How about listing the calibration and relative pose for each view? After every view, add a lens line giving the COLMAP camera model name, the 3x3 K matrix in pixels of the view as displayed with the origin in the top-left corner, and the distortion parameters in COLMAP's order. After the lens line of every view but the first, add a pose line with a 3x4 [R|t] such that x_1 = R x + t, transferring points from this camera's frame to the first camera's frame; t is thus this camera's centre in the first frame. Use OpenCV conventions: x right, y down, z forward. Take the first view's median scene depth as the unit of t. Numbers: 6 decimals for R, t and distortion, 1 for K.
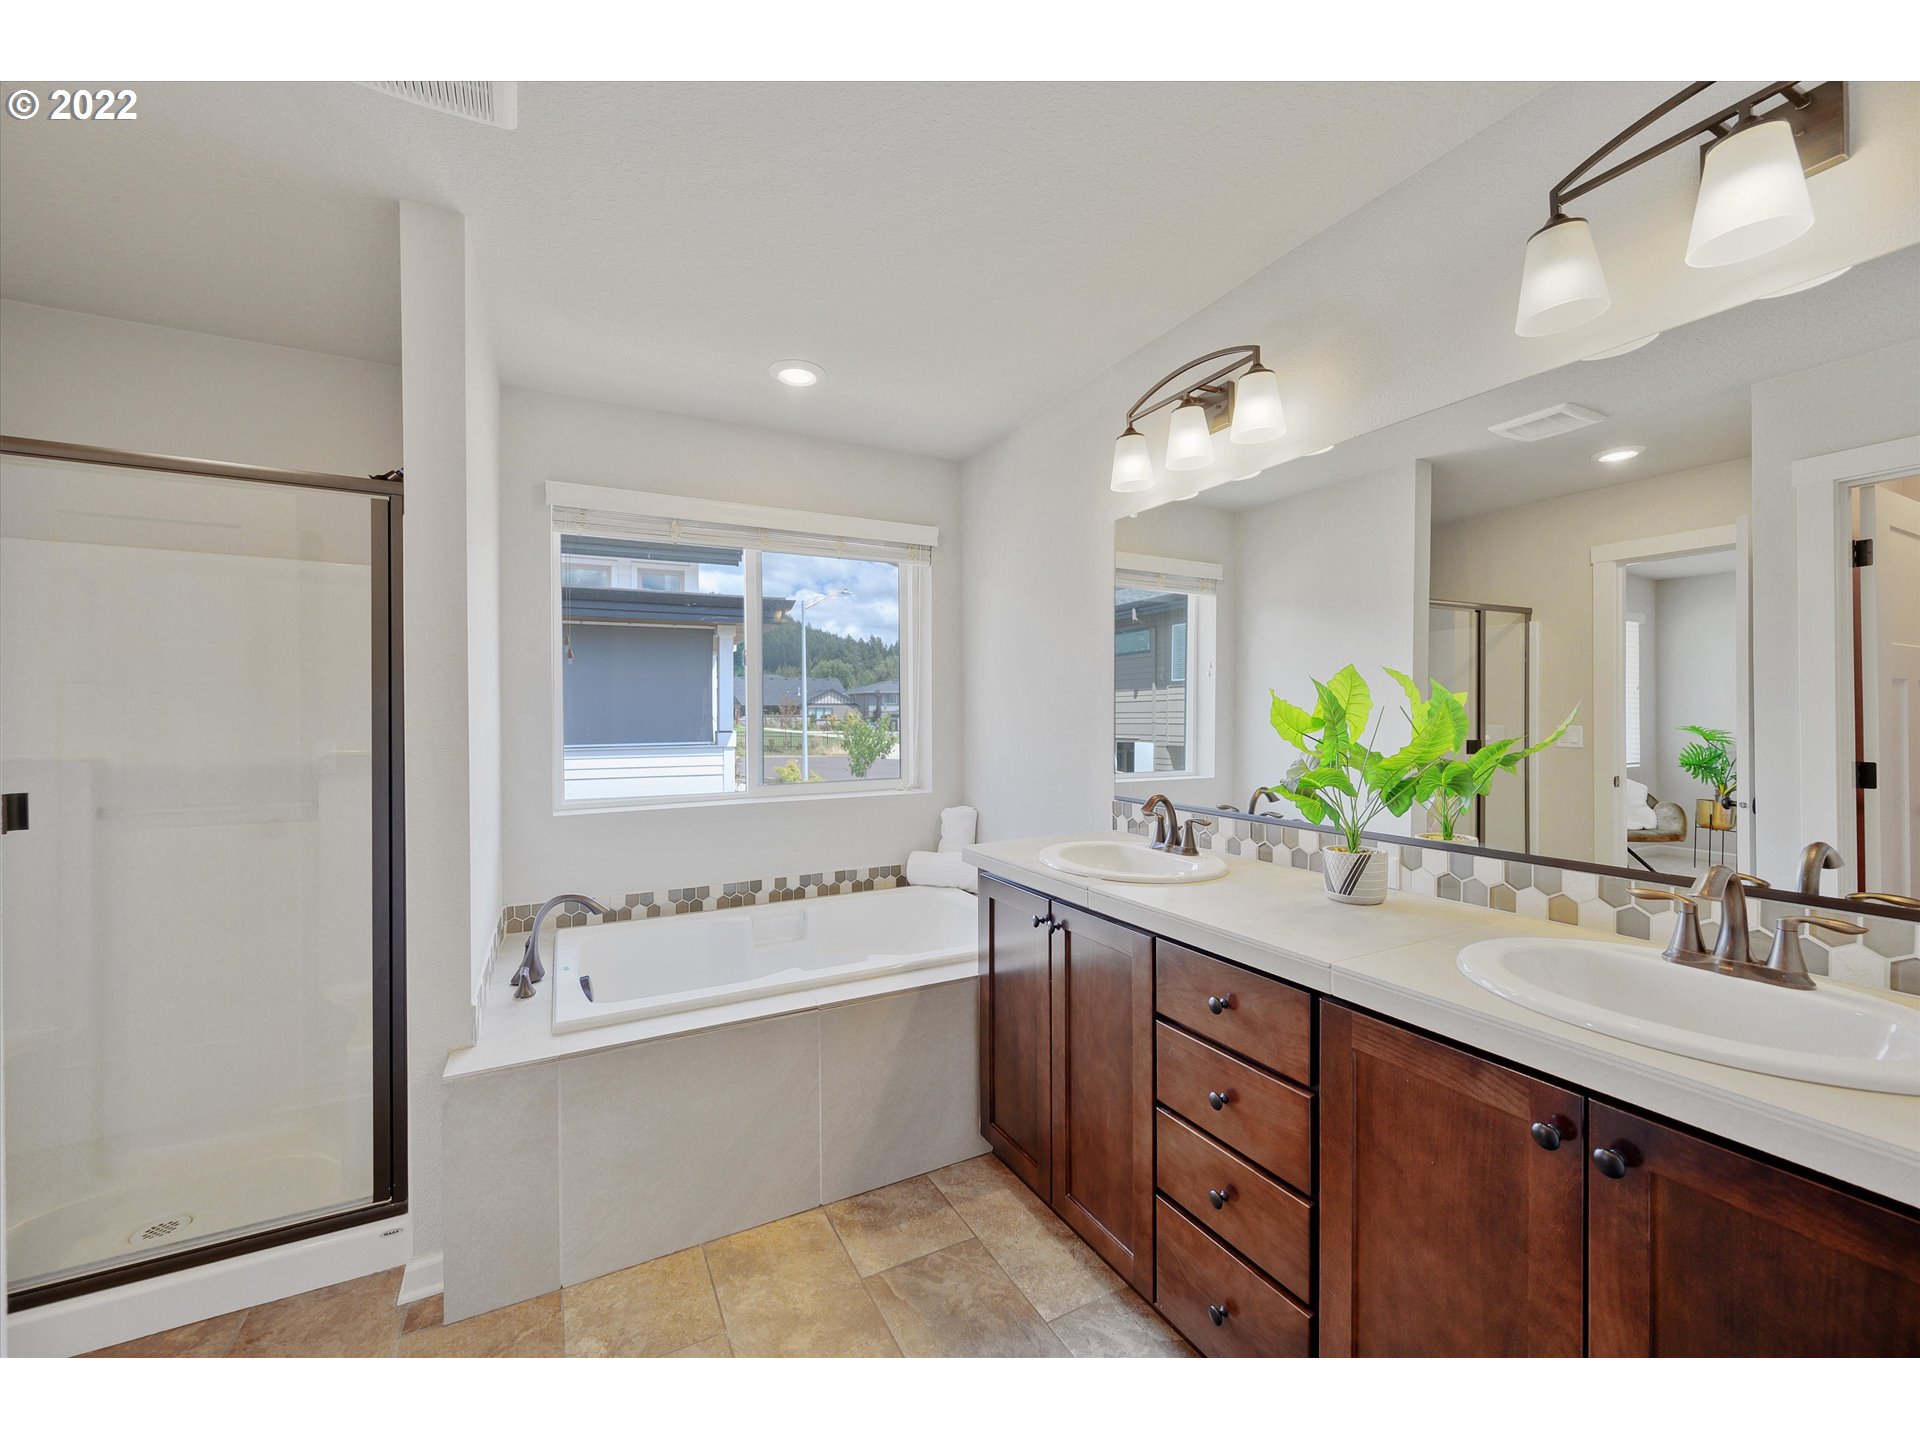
lens RADIAL K [[759.2, 0, 953.6], [0, 759.2, 717.7], [0, 0, 1]] dist [-0.000260, -0.000124]
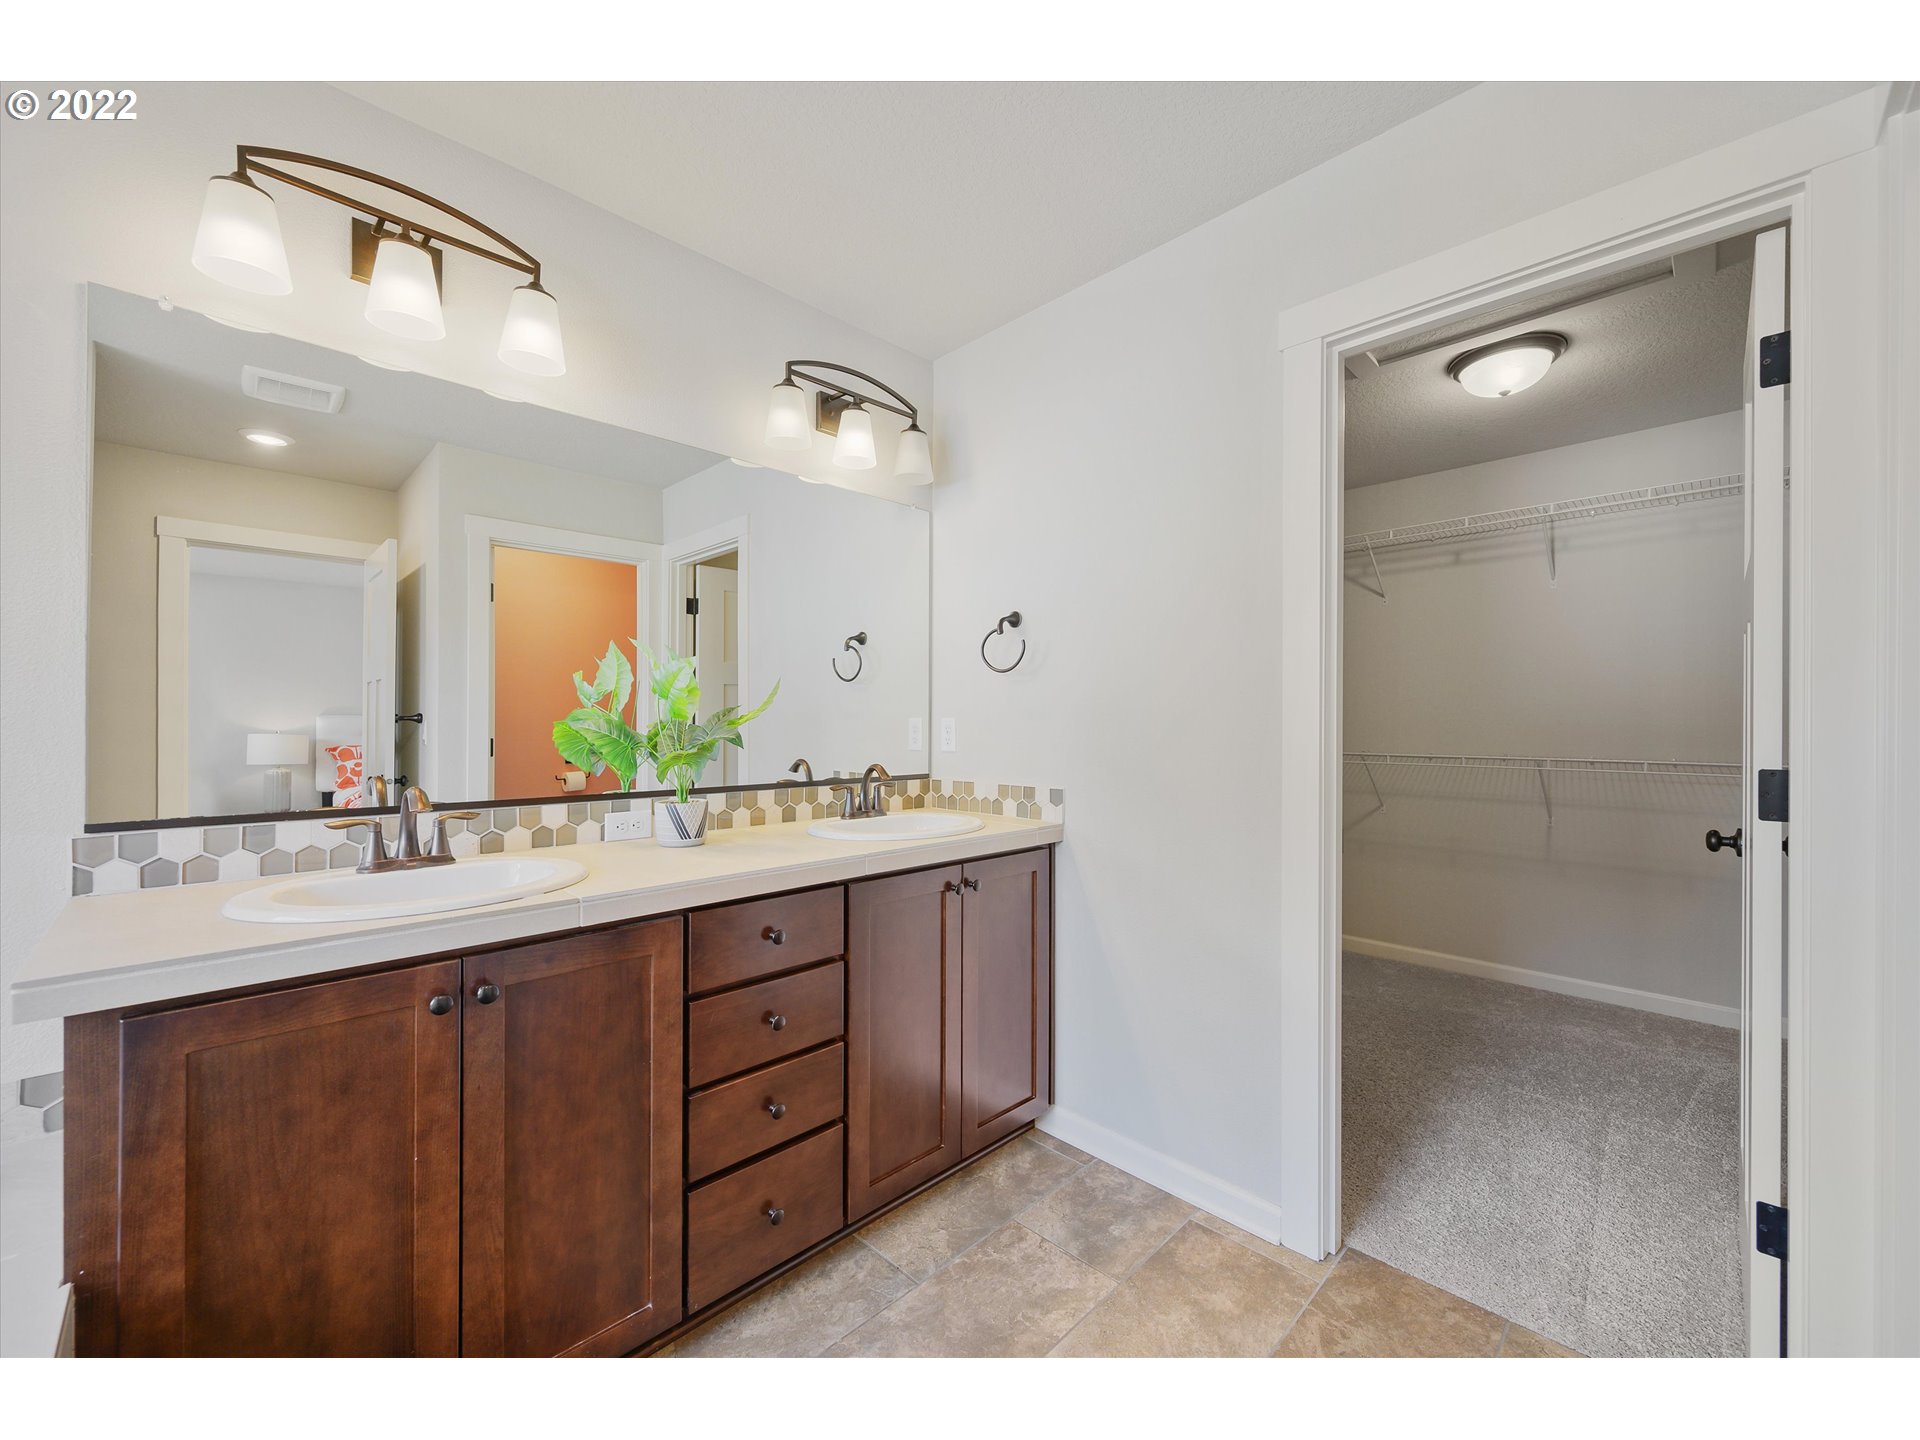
lens RADIAL K [[759.2, 0, 953.6], [0, 759.2, 717.7], [0, 0, 1]] dist [-0.000260, -0.000124]
pose [[-0.292736, 0.006652, 0.956170, -0.705096], [0.001237, 0.999978, -0.006579, 0.054469], [-0.956192, -0.000743, -0.292738, 0.948431]]
